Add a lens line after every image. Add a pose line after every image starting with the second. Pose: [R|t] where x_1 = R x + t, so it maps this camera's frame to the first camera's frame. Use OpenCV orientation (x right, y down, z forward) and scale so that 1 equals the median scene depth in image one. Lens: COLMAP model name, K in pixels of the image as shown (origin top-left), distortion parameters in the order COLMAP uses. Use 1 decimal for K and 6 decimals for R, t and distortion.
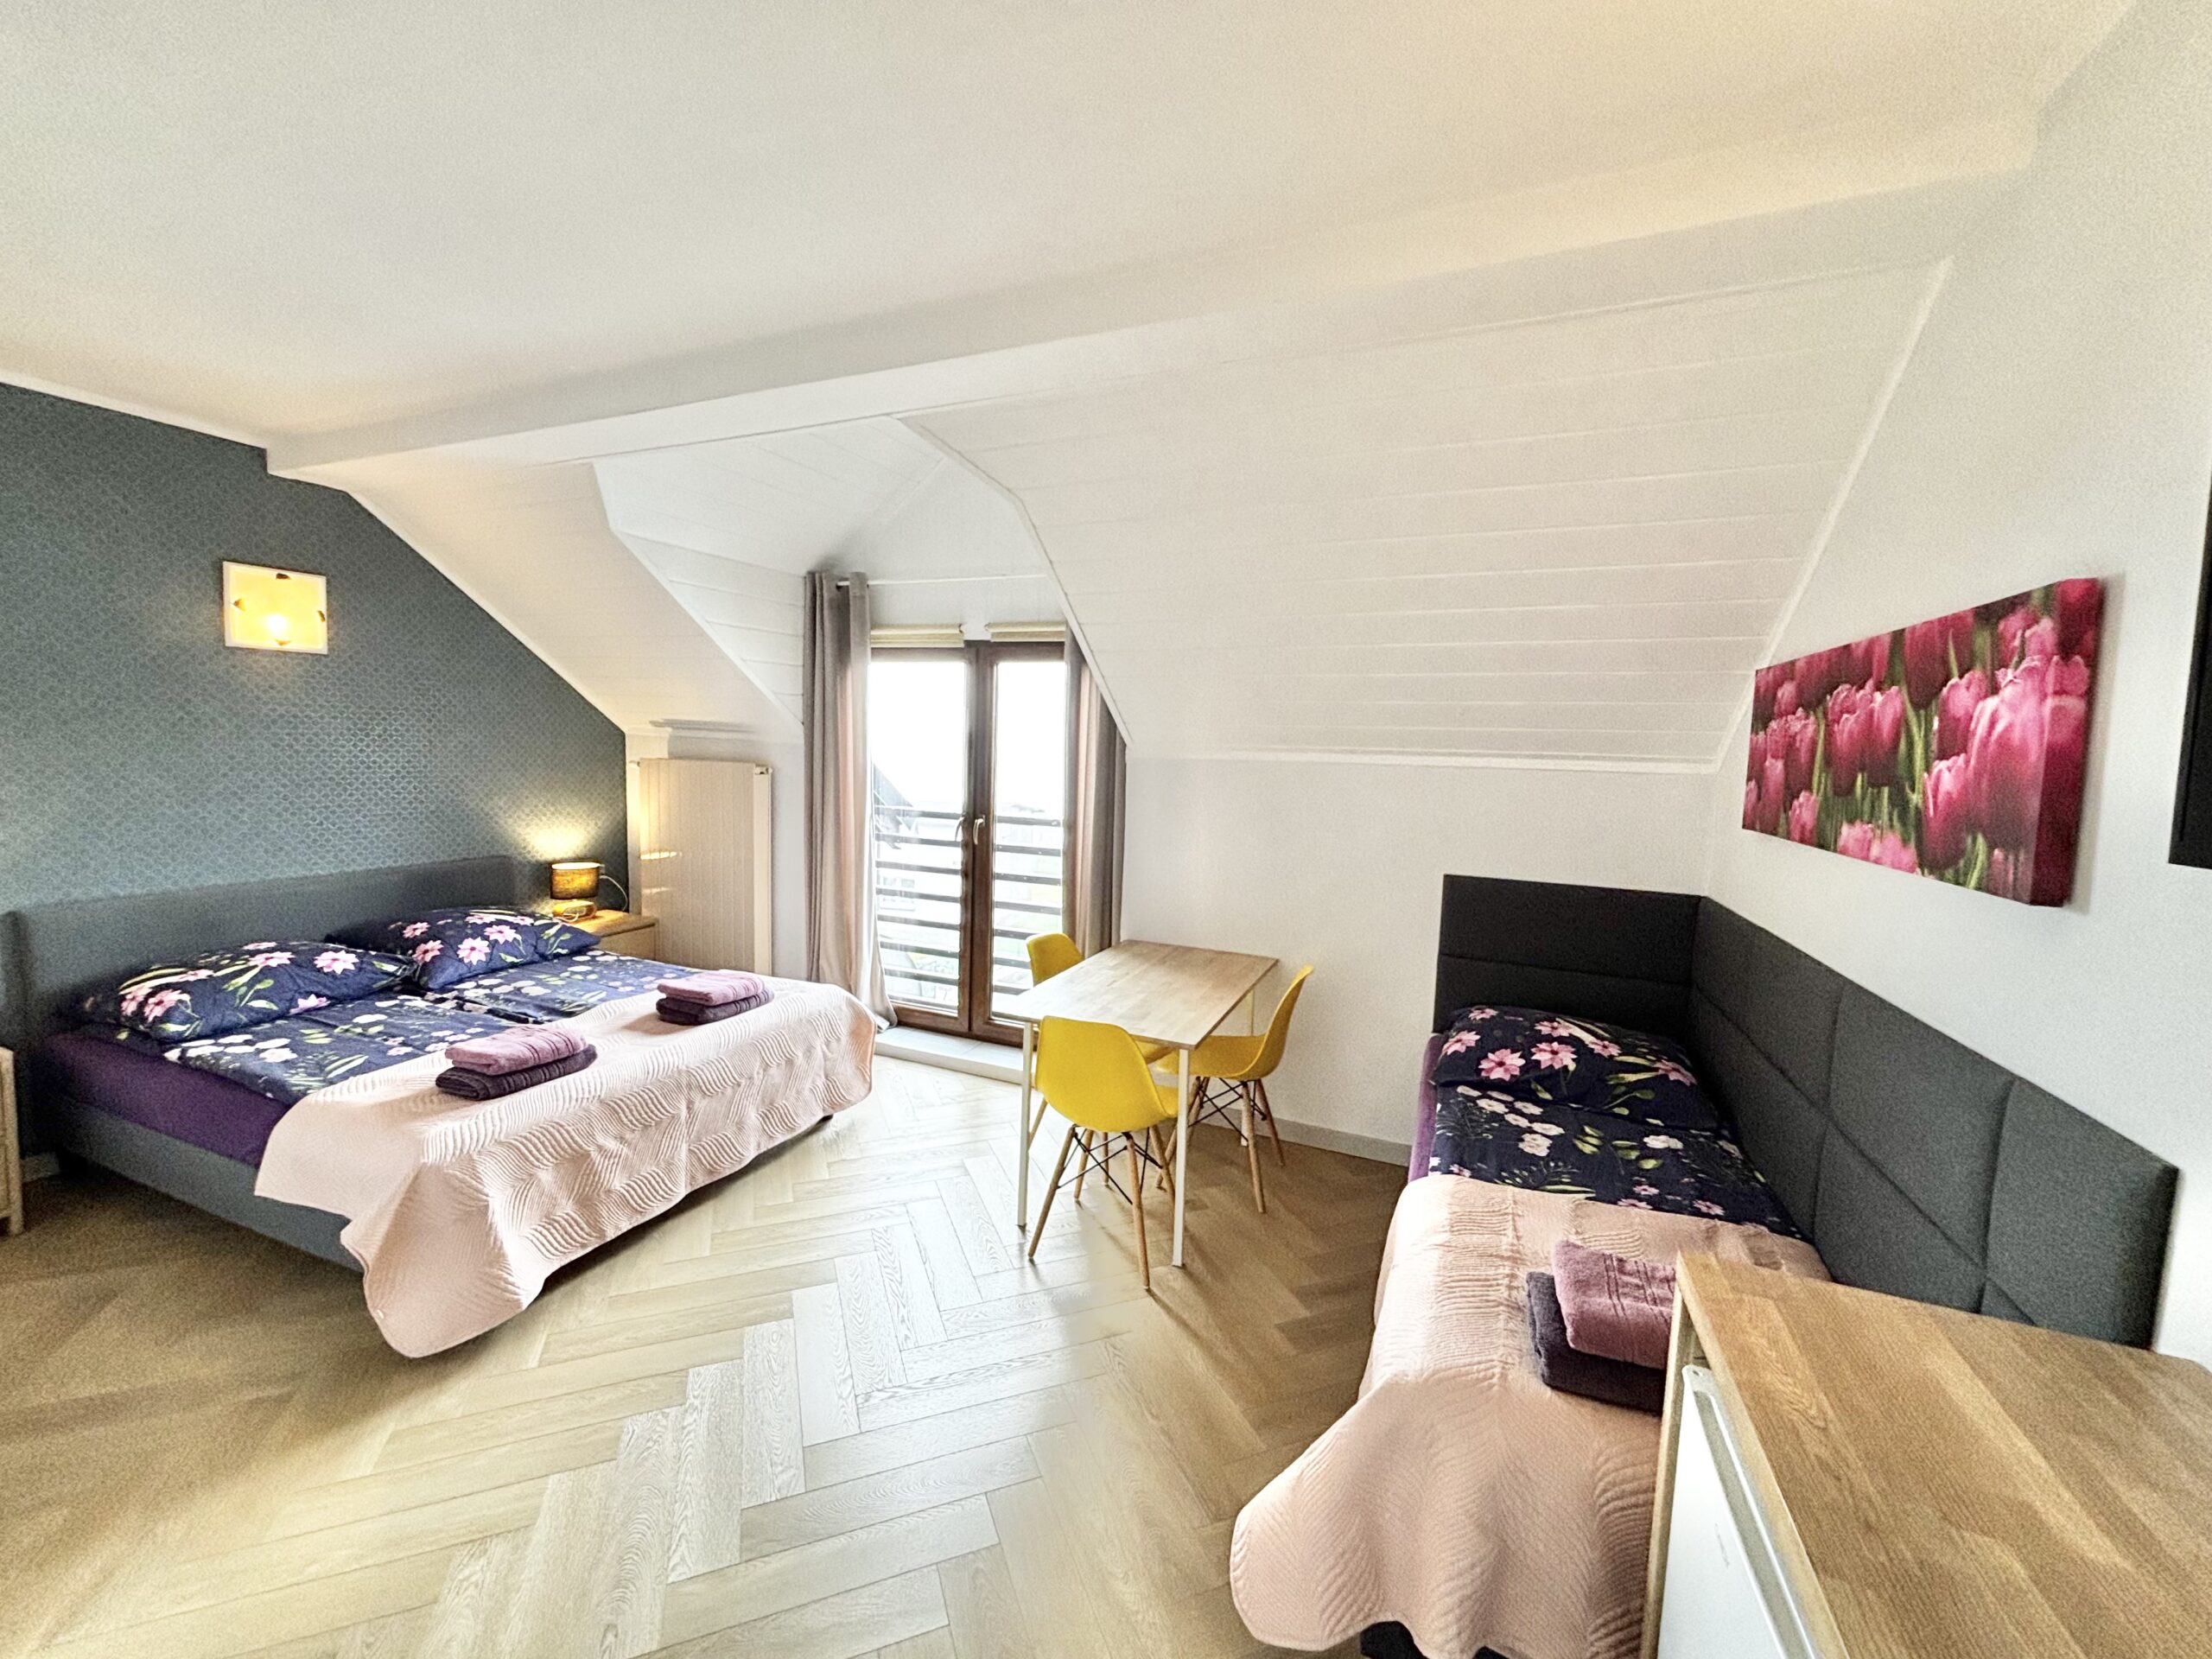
lens RADIAL K [[882.4, 0, 1113.6], [0, 882.4, 820.2], [0, 0, 1]] dist [-0.010895, 0.007148]
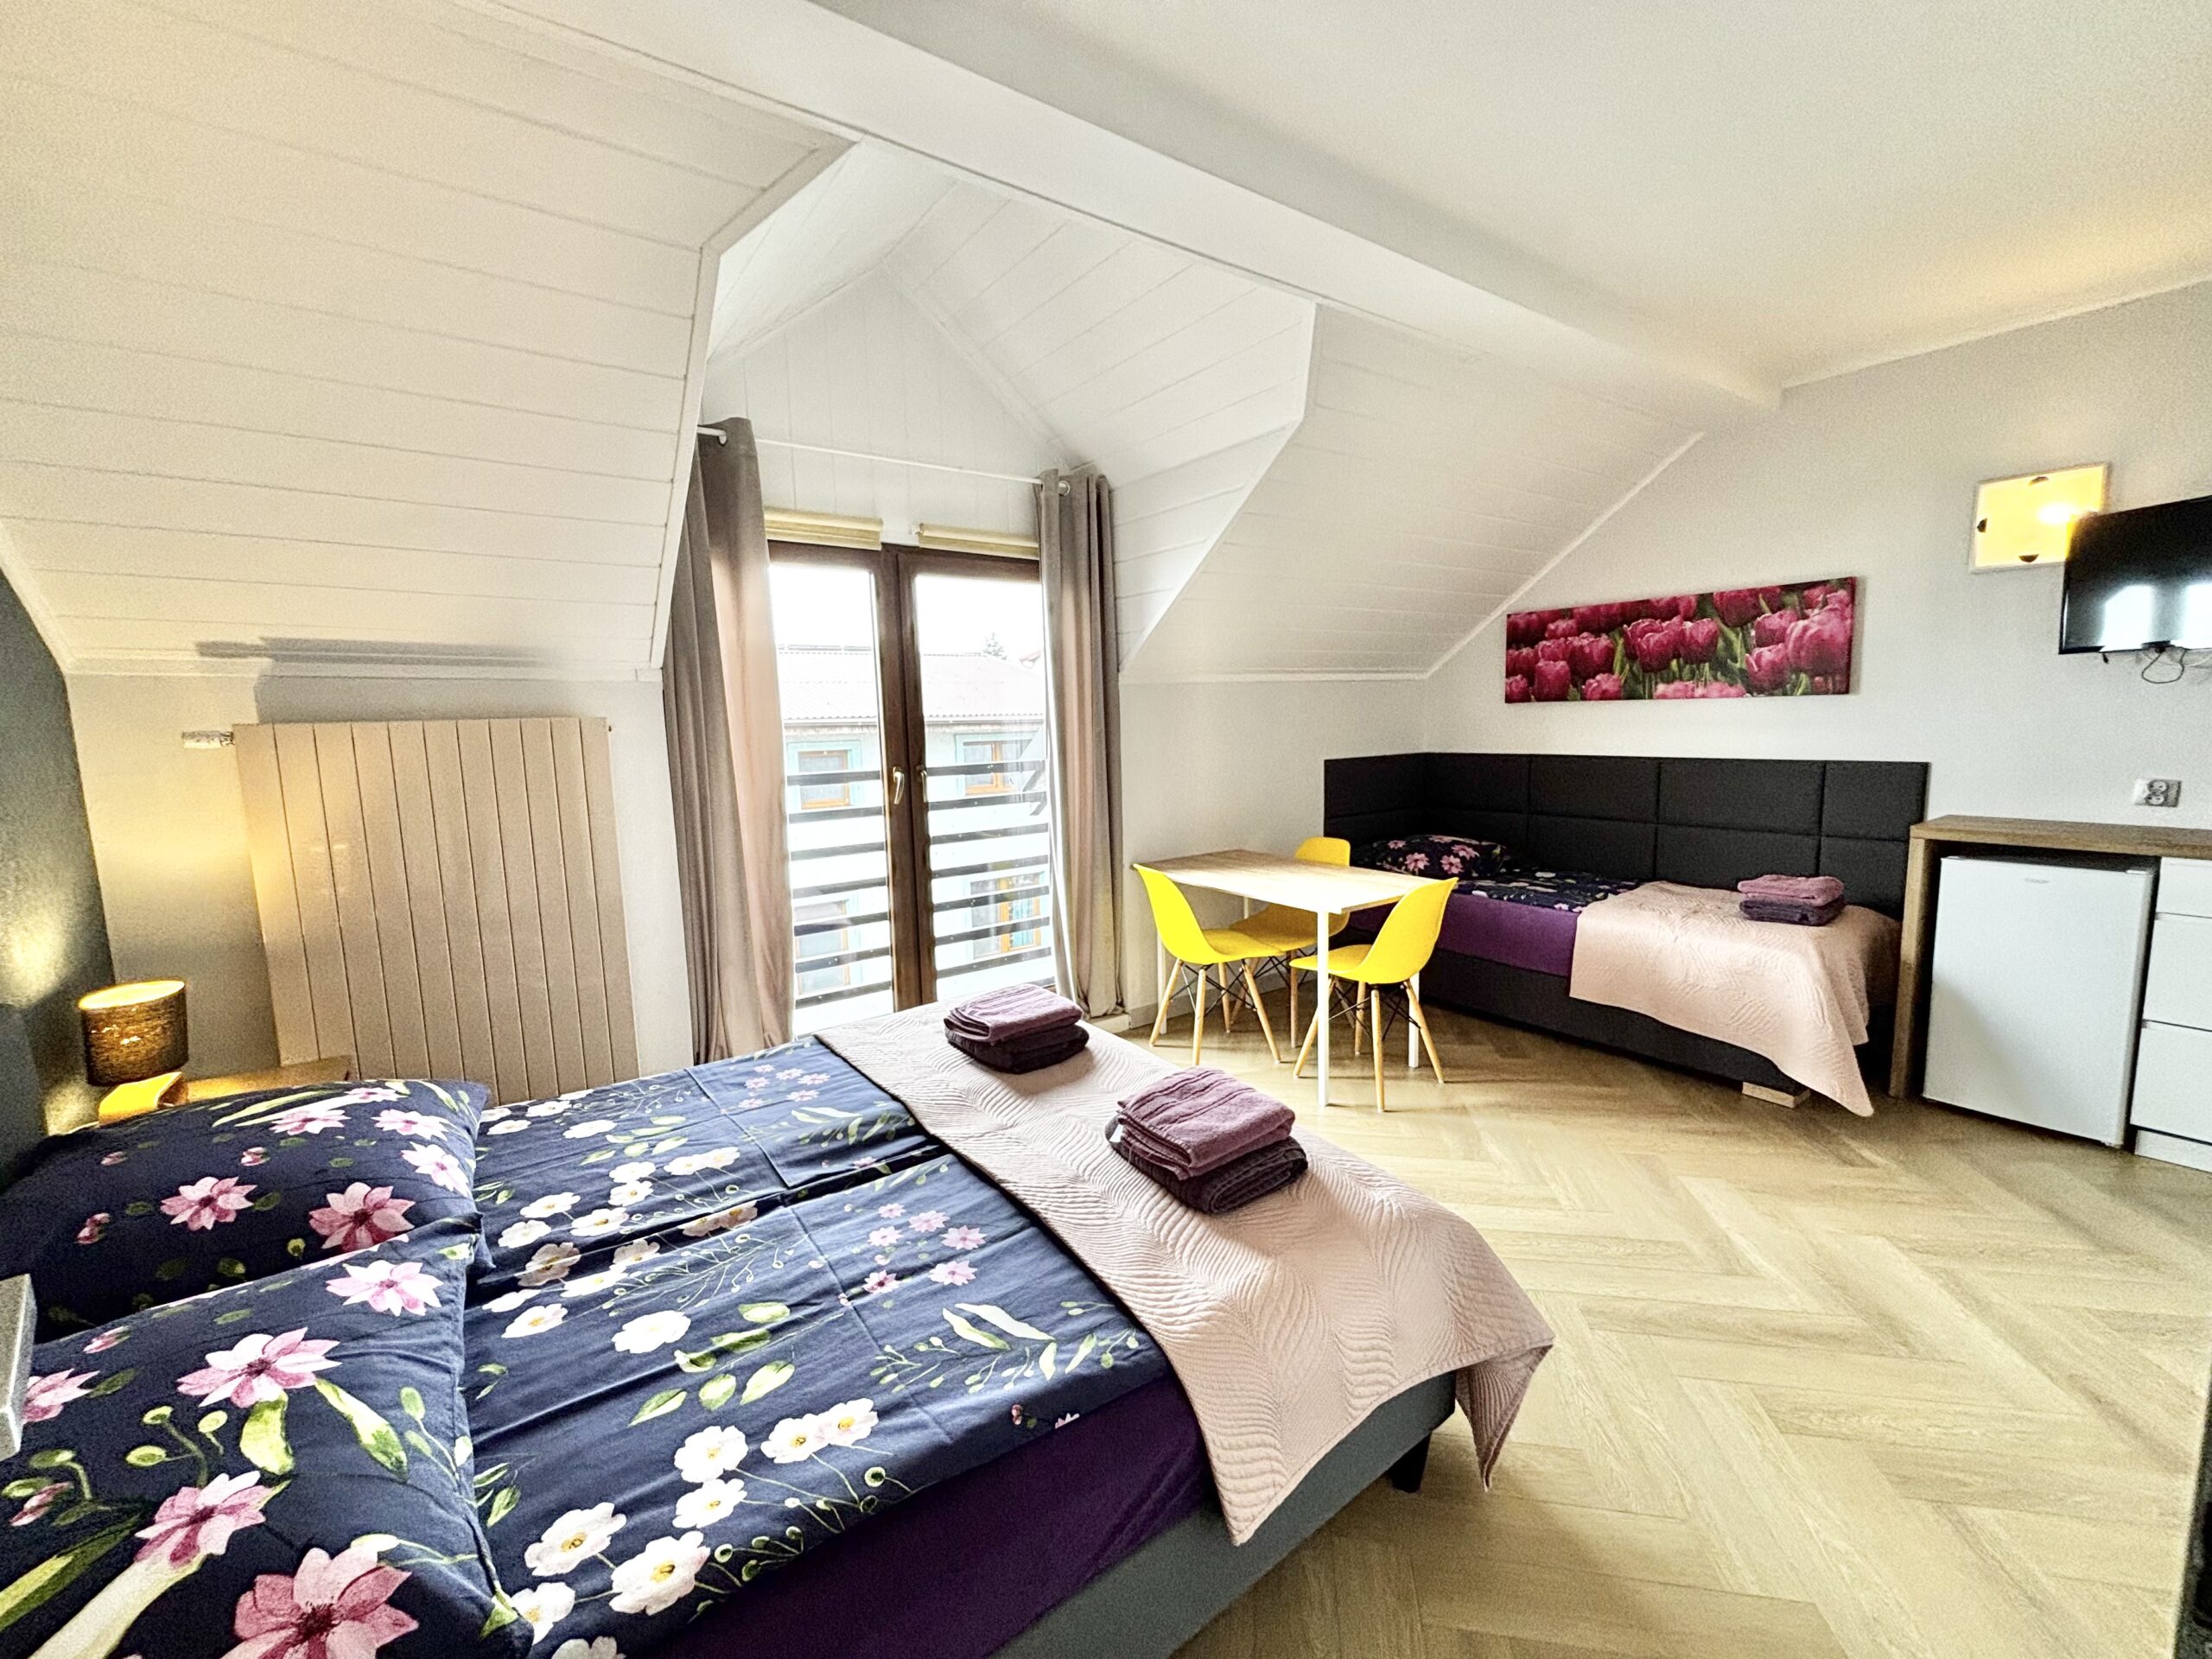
lens RADIAL K [[882.8, 0, 1112.4], [0, 882.8, 818.4], [0, 0, 1]] dist [-0.000747, 0.000279]
pose [[0.529232, -0.145893, 0.835840, -1.155155], [0.116266, 0.988283, 0.098885, -0.027540], [-0.840473, 0.044847, 0.539994, 0.654176]]
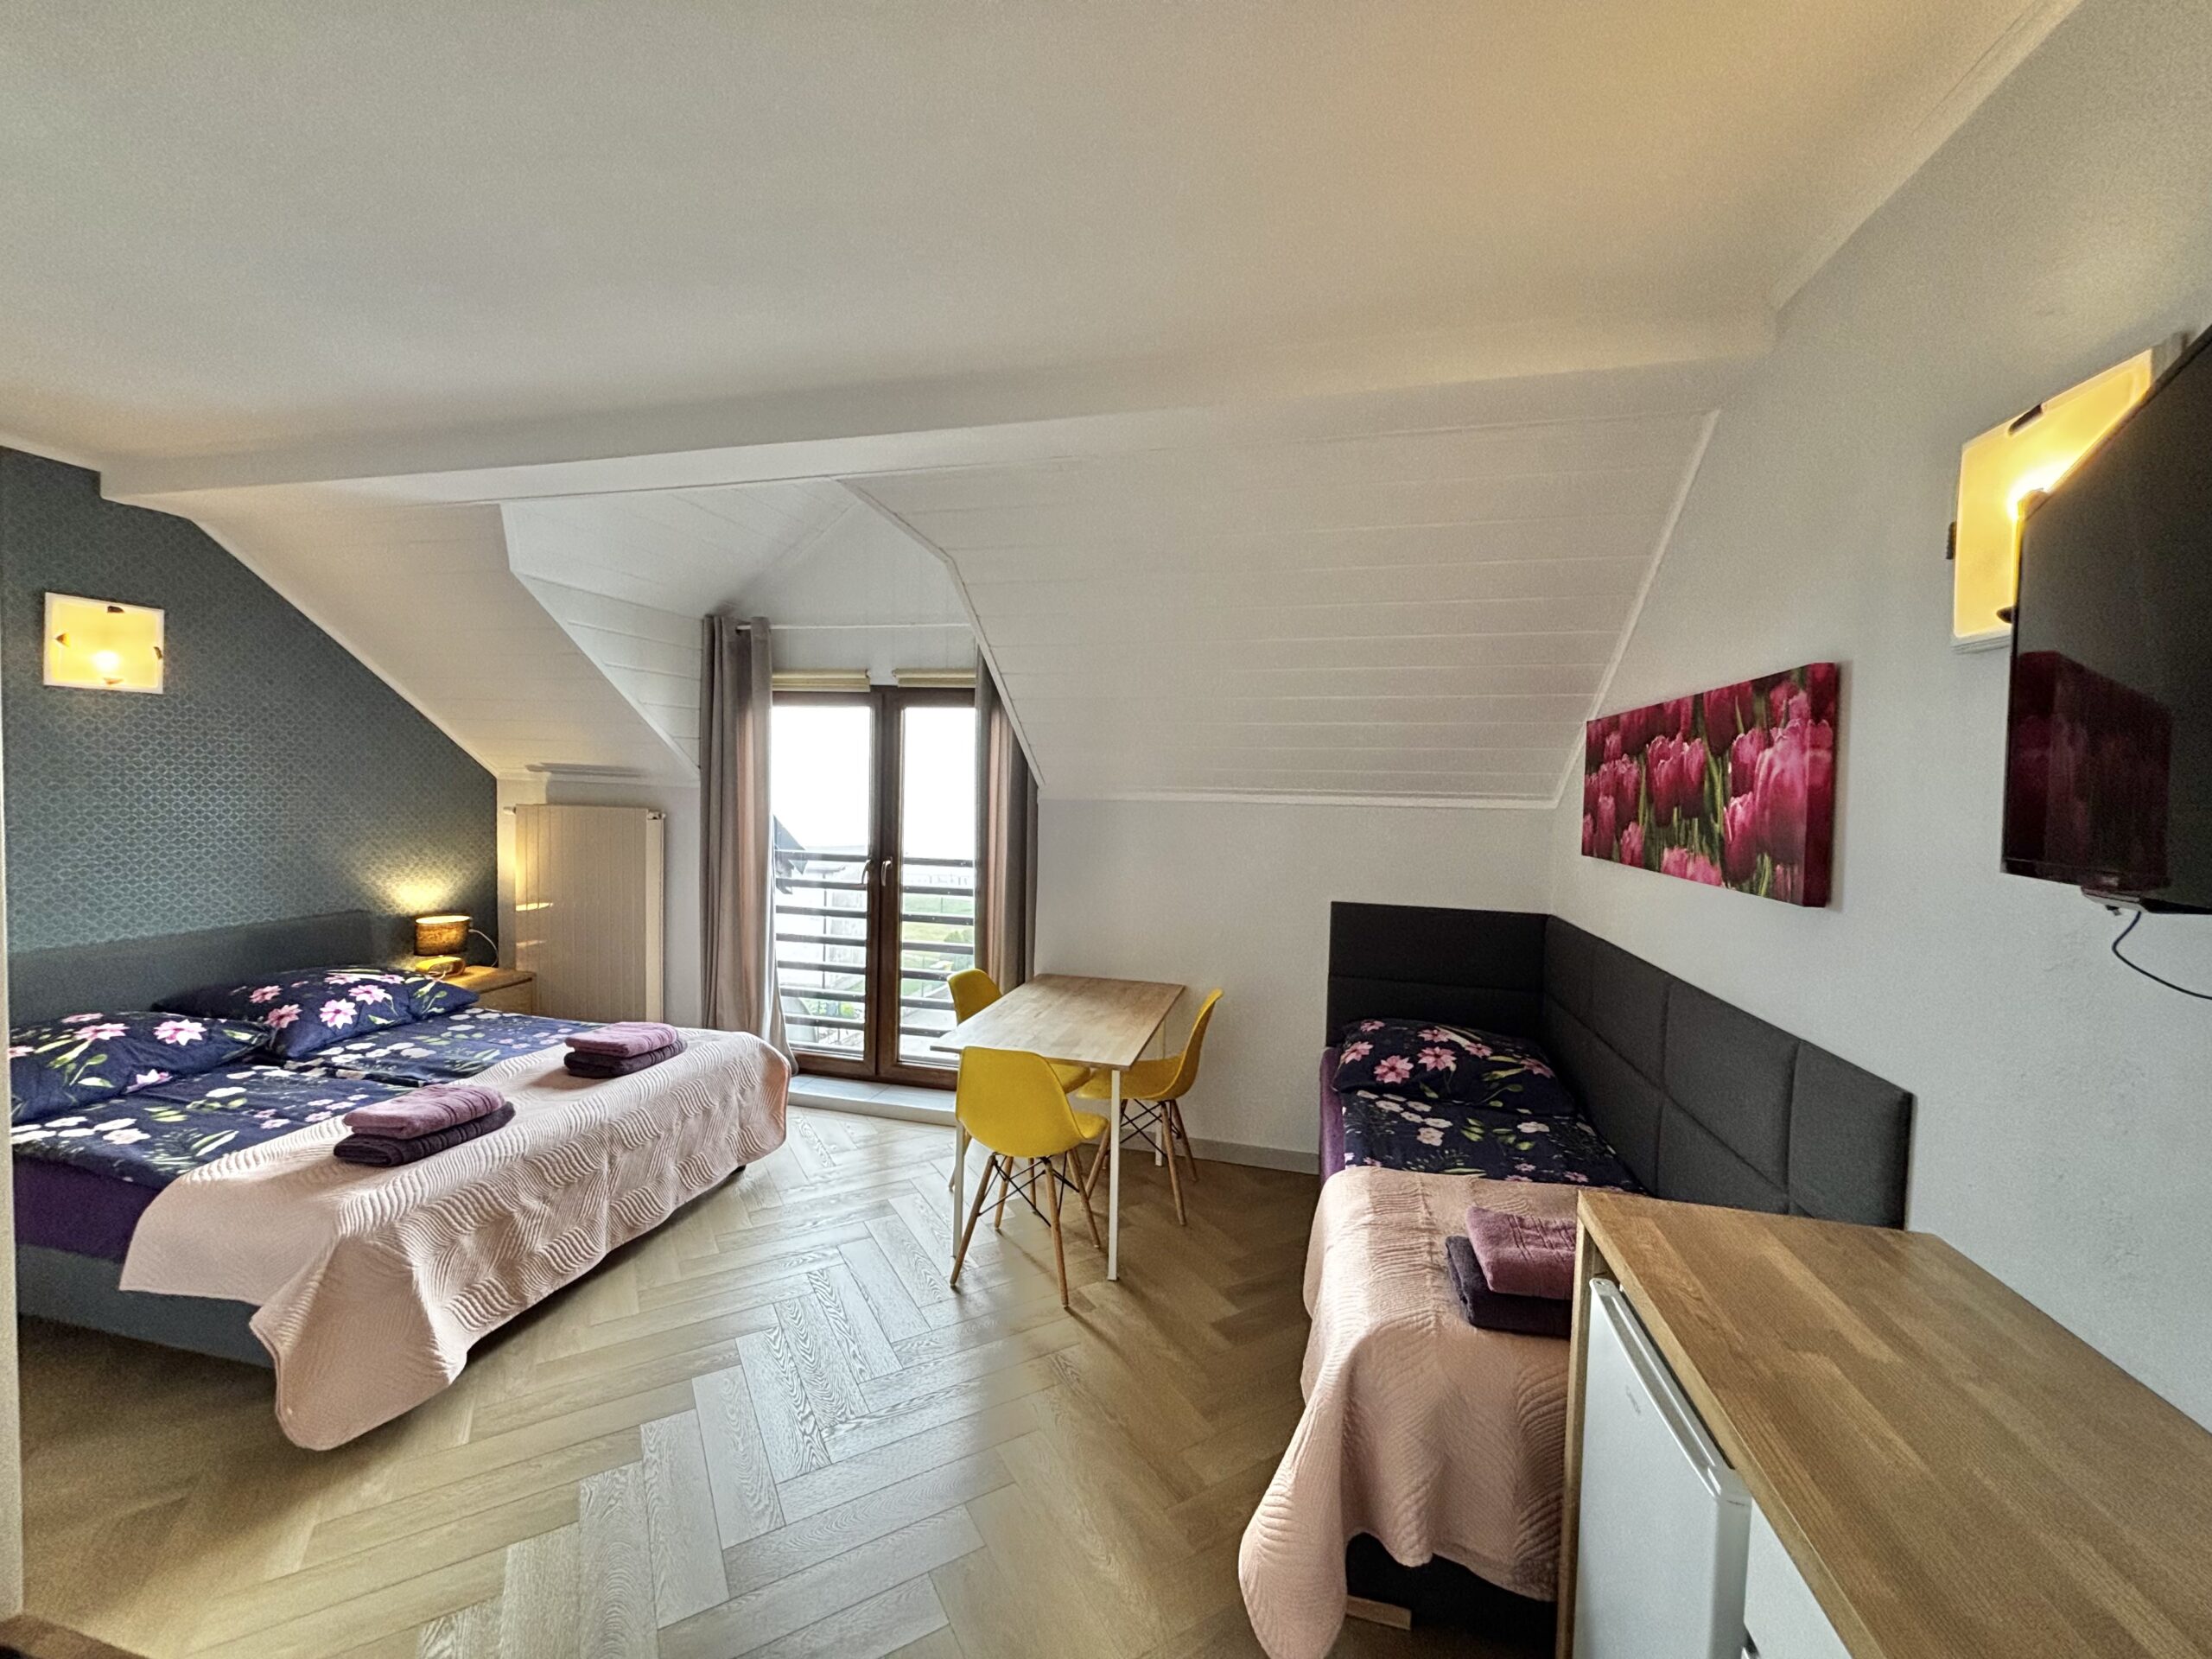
lens RADIAL K [[882.8, 0, 1112.4], [0, 882.8, 818.4], [0, 0, 1]] dist [-0.000747, 0.000279]
pose [[0.987718, -0.012745, 0.155724, -0.083830], [0.019954, 0.998796, -0.044824, 0.001317], [-0.154965, 0.047381, 0.986783, -0.068309]]
